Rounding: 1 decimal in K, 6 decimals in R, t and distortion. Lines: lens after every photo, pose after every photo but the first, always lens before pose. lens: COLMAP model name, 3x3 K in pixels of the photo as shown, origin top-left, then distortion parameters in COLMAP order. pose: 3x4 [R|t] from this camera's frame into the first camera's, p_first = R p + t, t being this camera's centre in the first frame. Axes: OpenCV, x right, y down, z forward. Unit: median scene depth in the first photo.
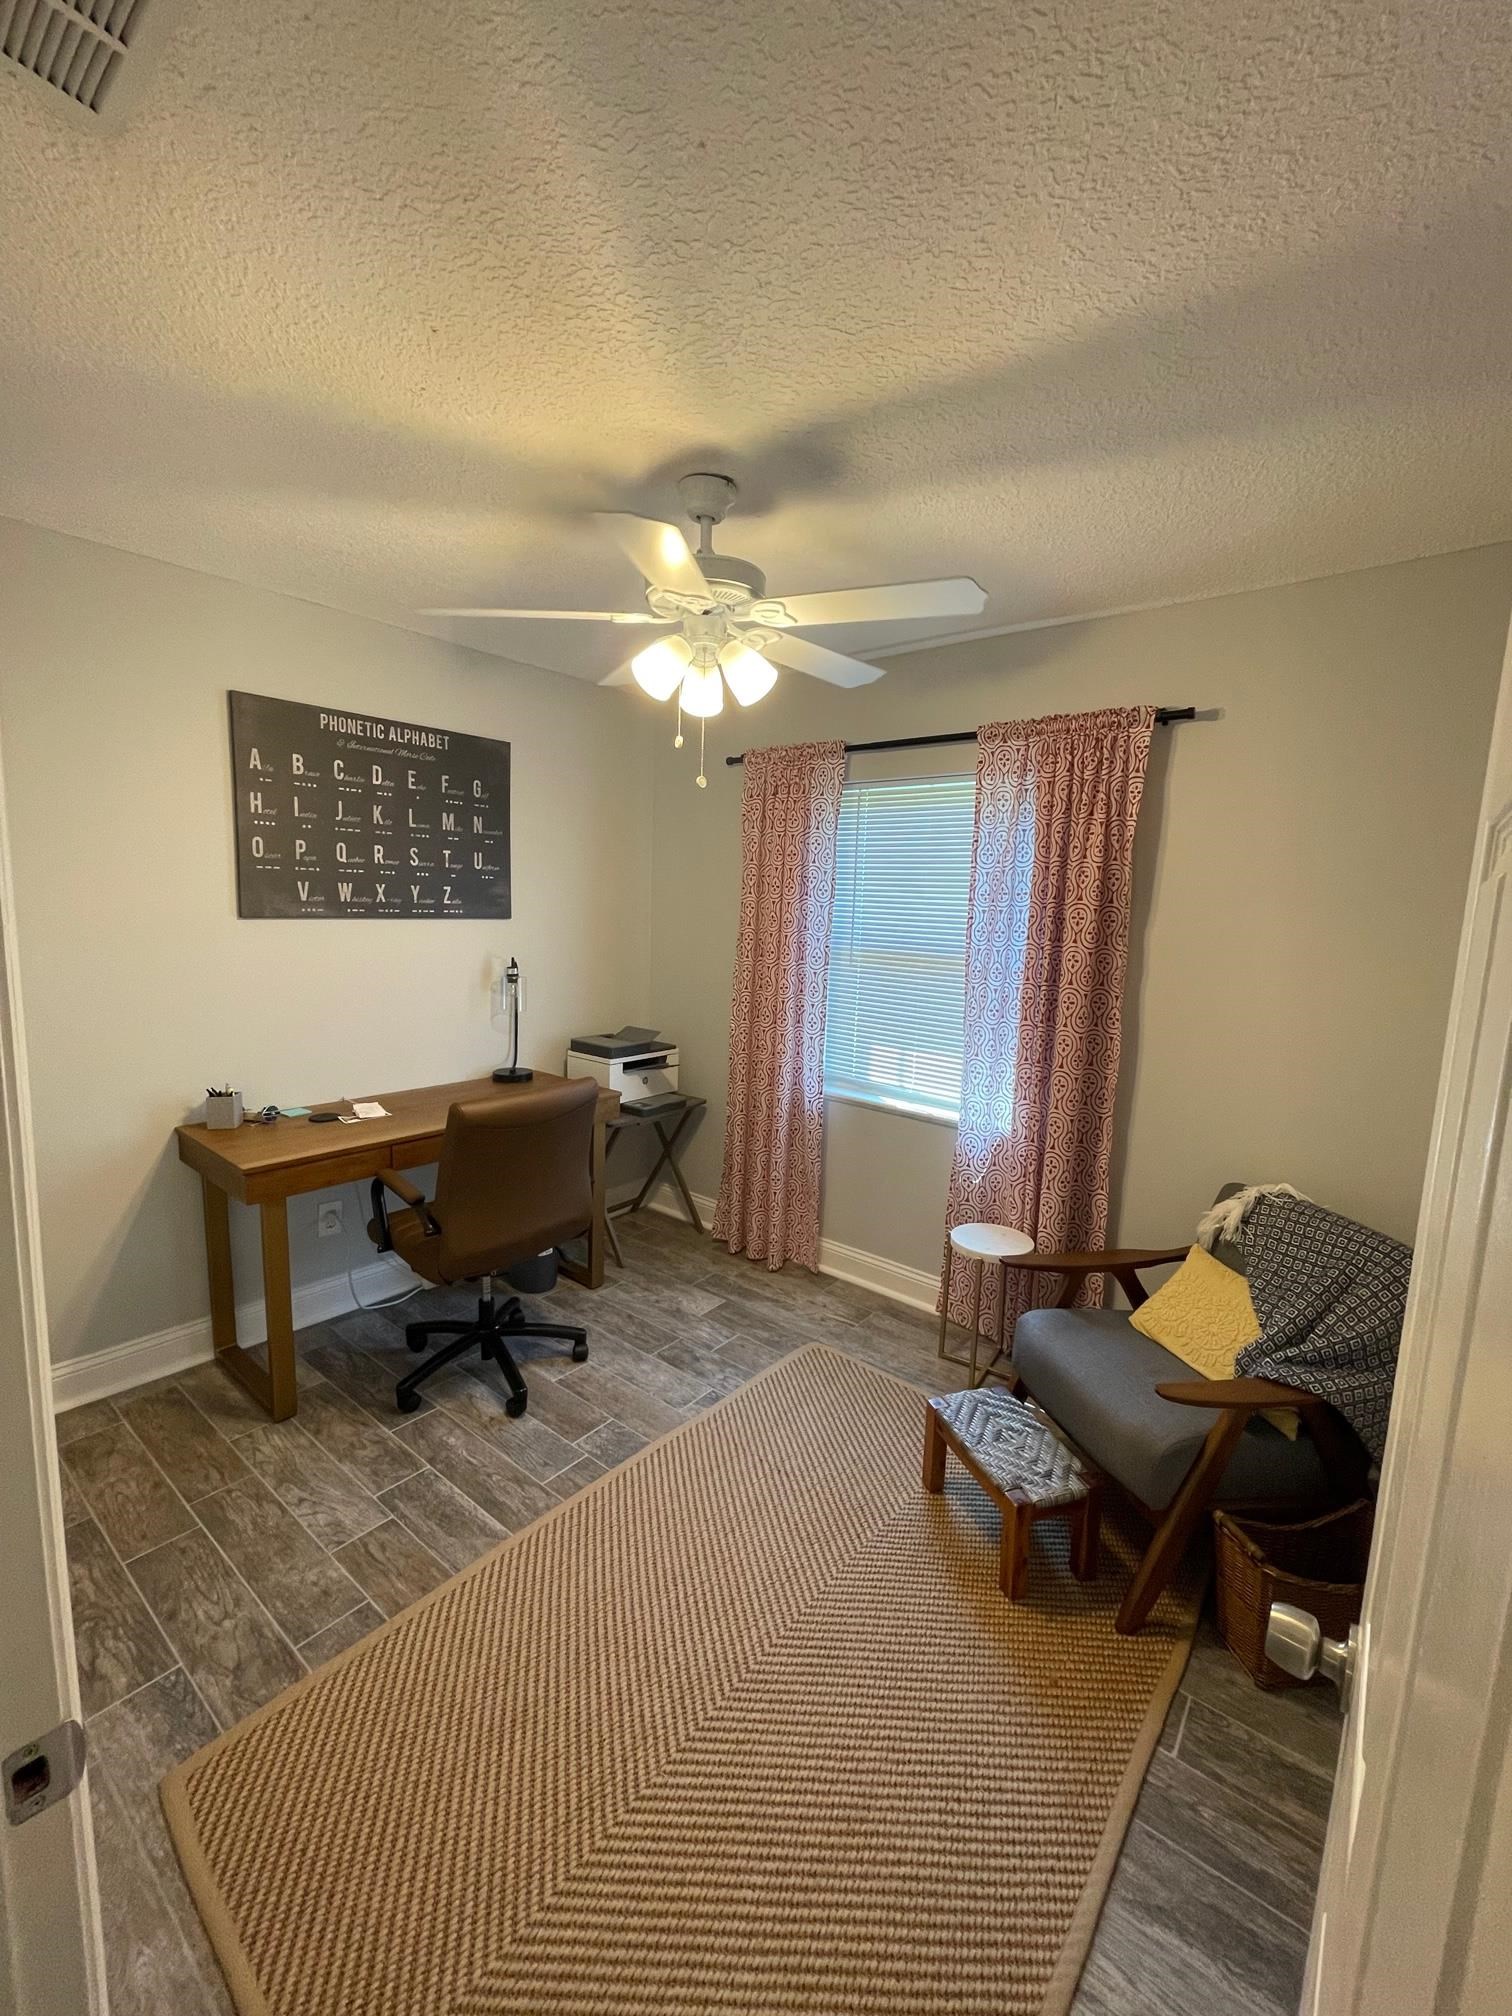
lens RADIAL K [[813.6, 0, 756.0], [0, 813.6, 1008.0], [0, 0, 1]] dist [-0.001598, -0.000034]
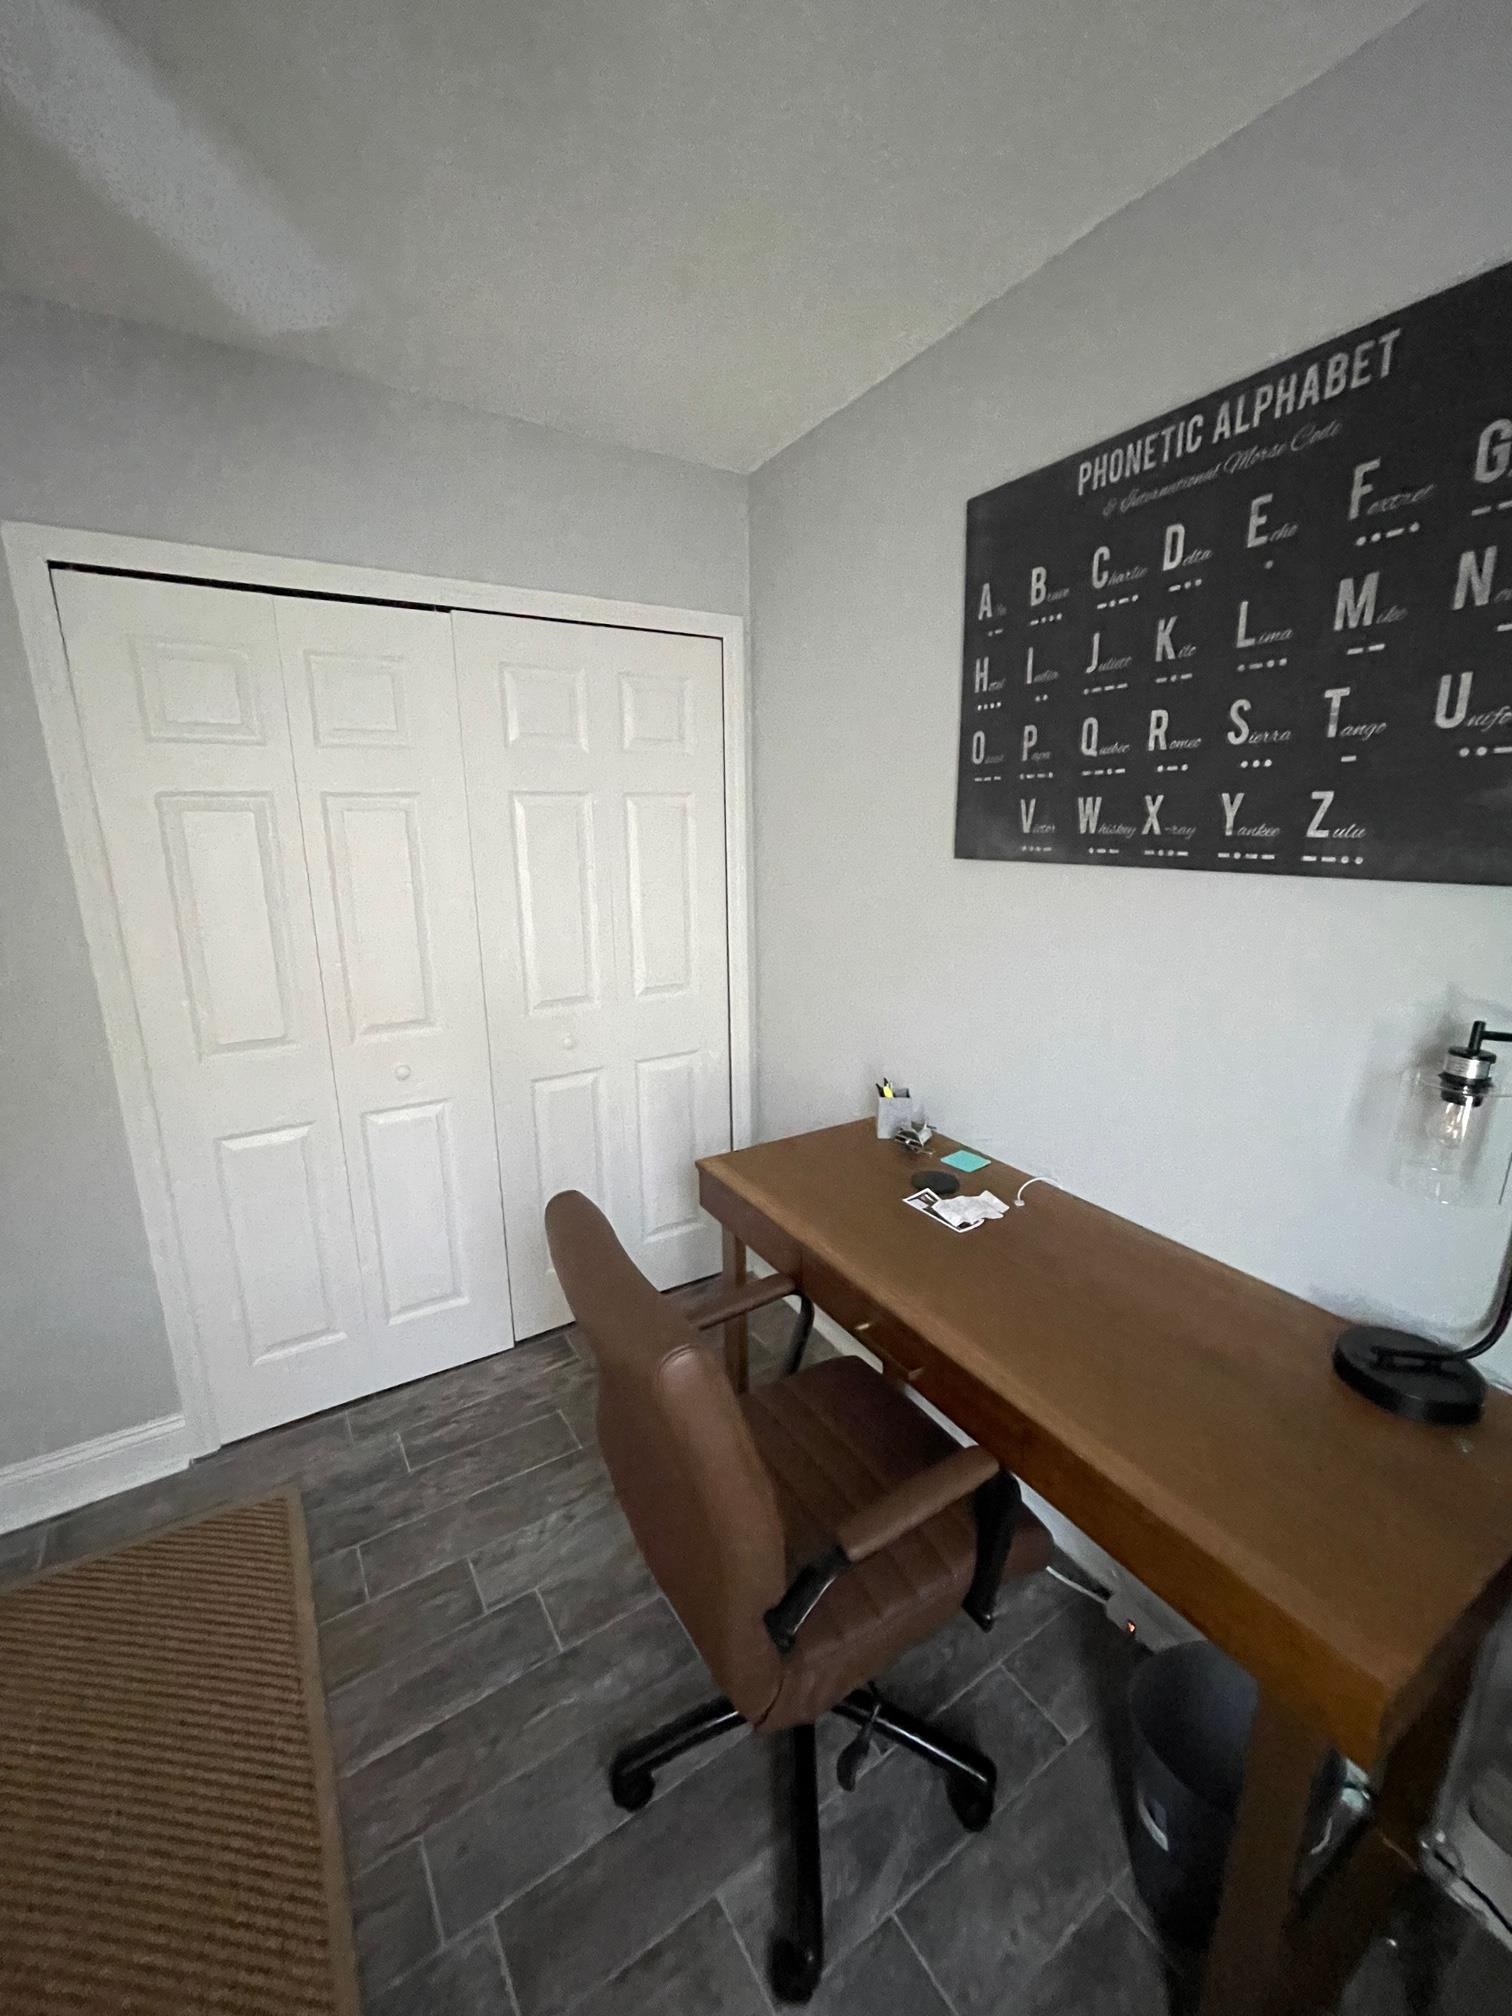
lens RADIAL K [[813.6, 0, 756.0], [0, 813.6, 1008.0], [0, 0, 1]] dist [-0.001598, -0.000034]
pose [[-0.321297, 0.191084, -0.927500, 0.072500], [-0.126920, 0.961905, 0.242138, -0.123629], [0.938435, 0.195516, -0.284805, 0.980463]]
